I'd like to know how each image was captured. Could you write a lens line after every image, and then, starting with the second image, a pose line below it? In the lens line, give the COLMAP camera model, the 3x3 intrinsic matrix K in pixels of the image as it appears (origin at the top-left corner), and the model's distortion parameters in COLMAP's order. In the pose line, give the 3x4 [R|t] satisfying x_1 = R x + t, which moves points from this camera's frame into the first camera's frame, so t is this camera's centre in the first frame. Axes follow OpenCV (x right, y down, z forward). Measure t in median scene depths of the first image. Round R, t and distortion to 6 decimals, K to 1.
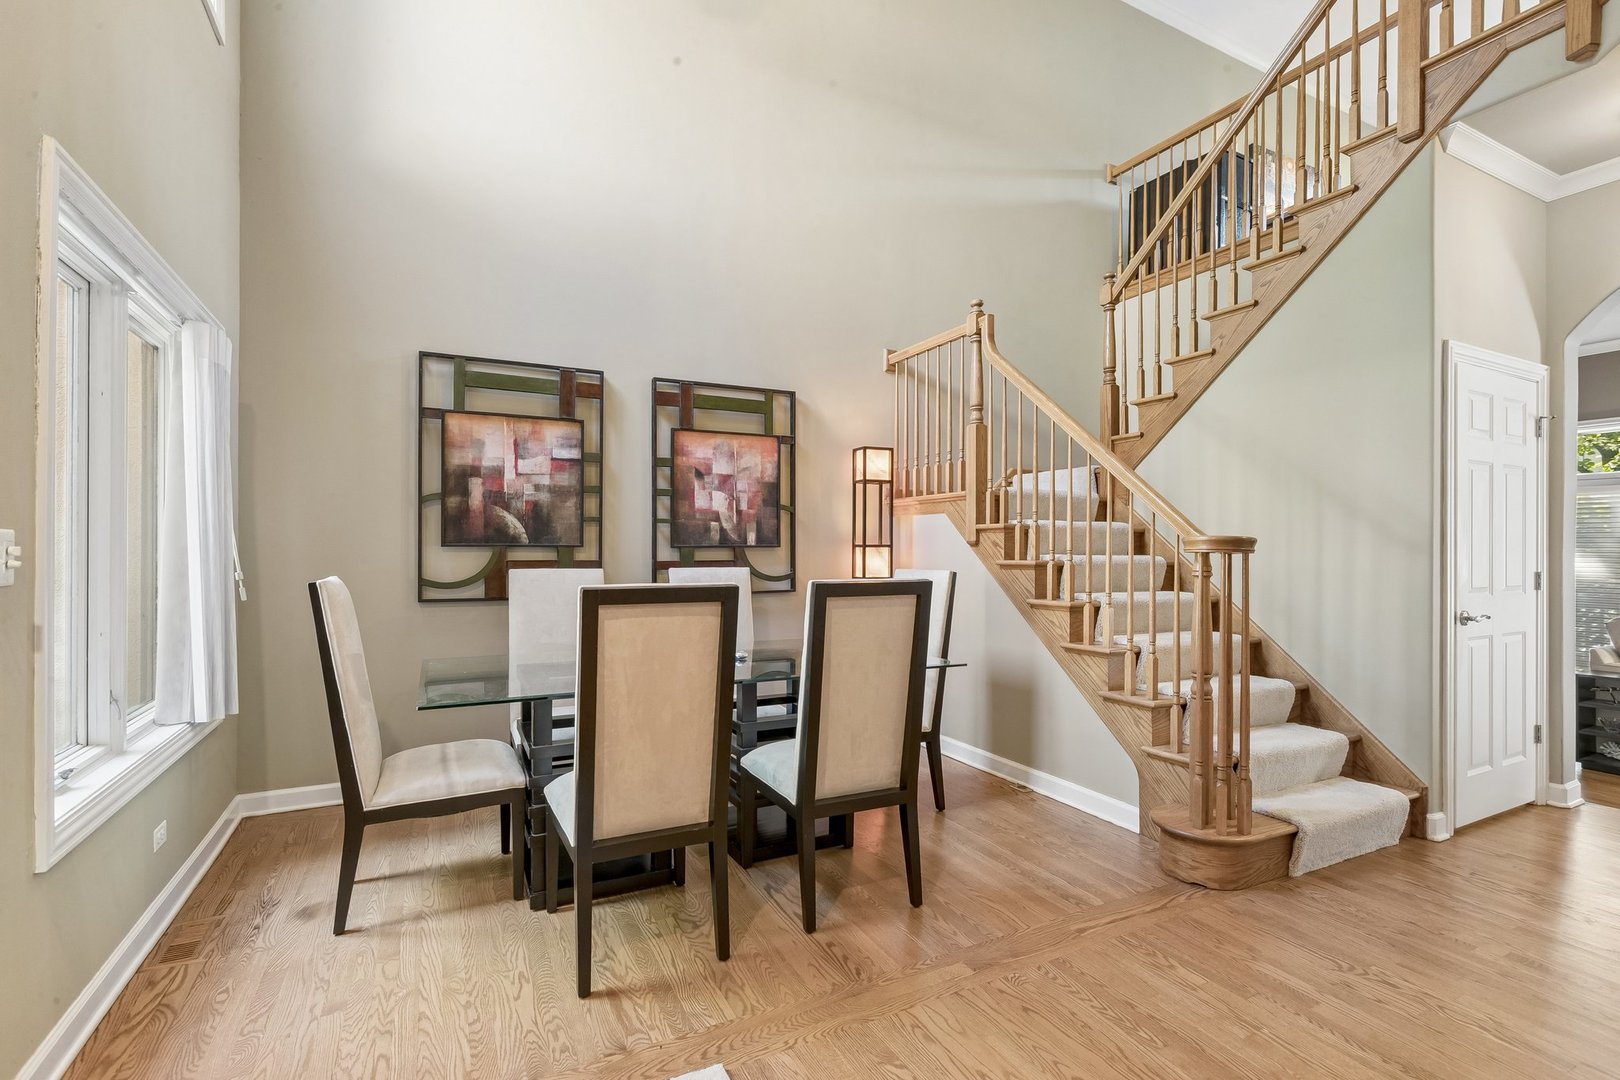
lens RADIAL K [[729.7, 0, 810.5], [0, 729.7, 550.1], [0, 0, 1]] dist [-0.001977, -0.000855]
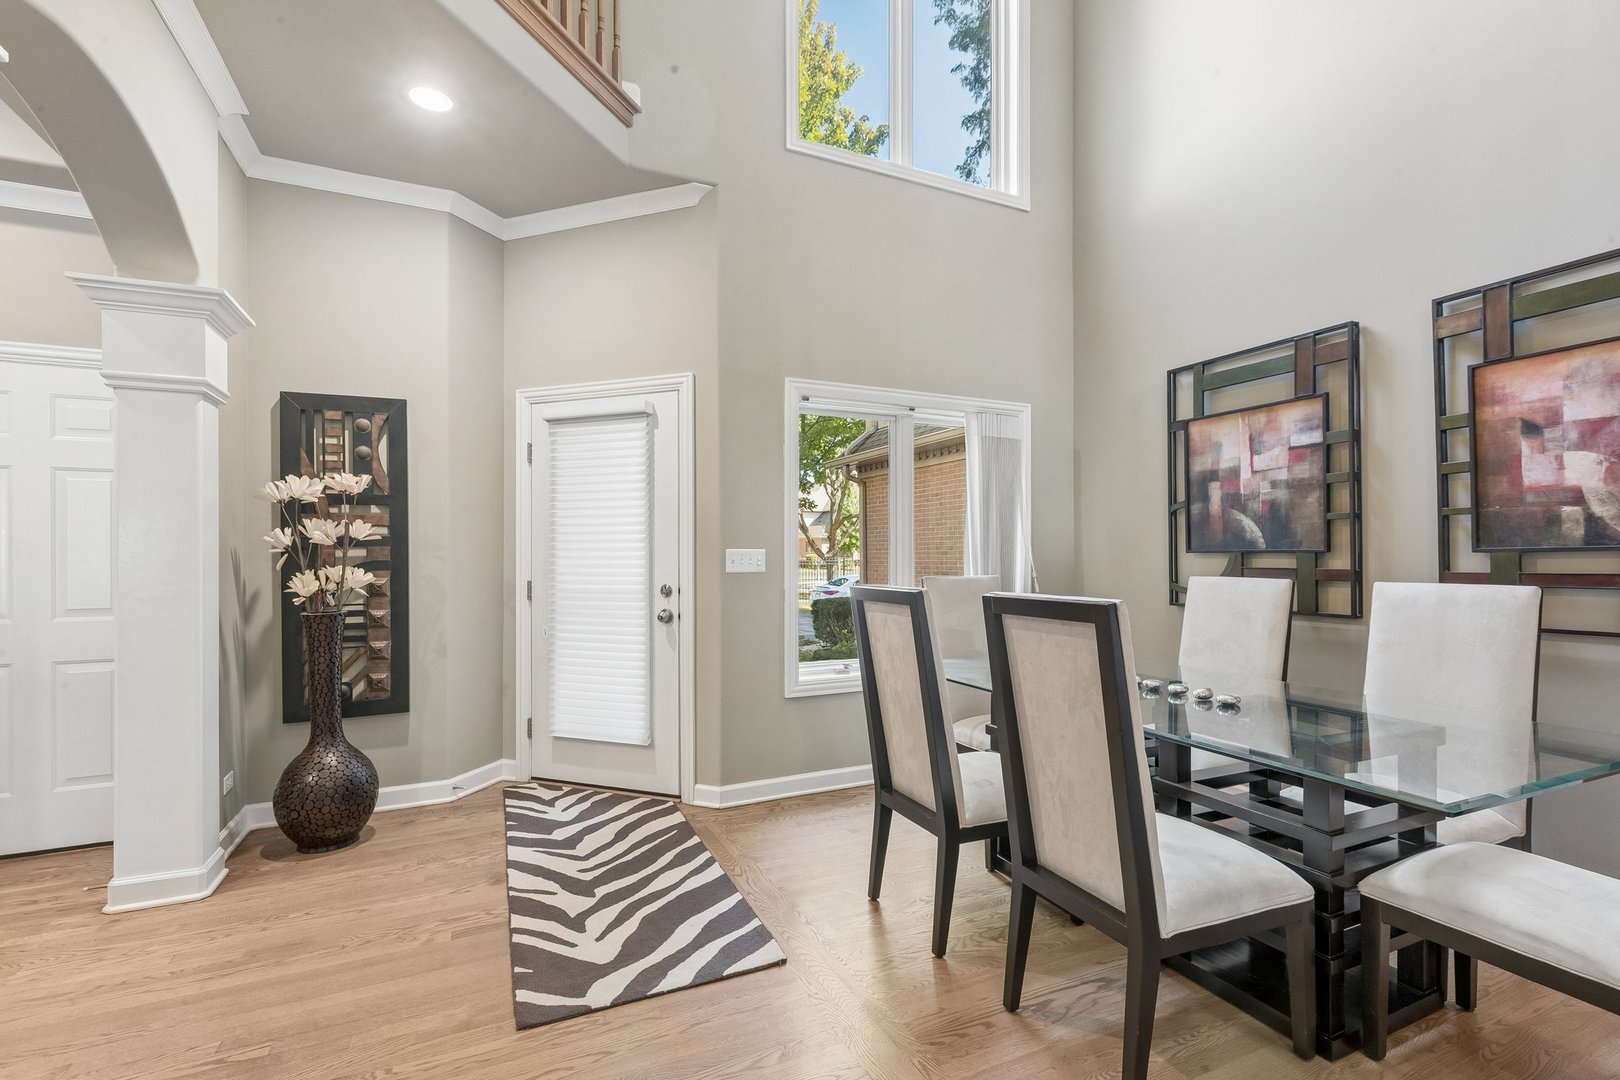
lens RADIAL K [[729.7, 0, 810.1], [0, 729.7, 545.2], [0, 0, 1]] dist [-0.001977, -0.000855]
pose [[-0.044334, -0.013659, -0.998923, 0.513173], [0.007660, 0.999872, -0.014011, -0.005130], [0.998987, -0.008273, -0.044224, 0.480125]]
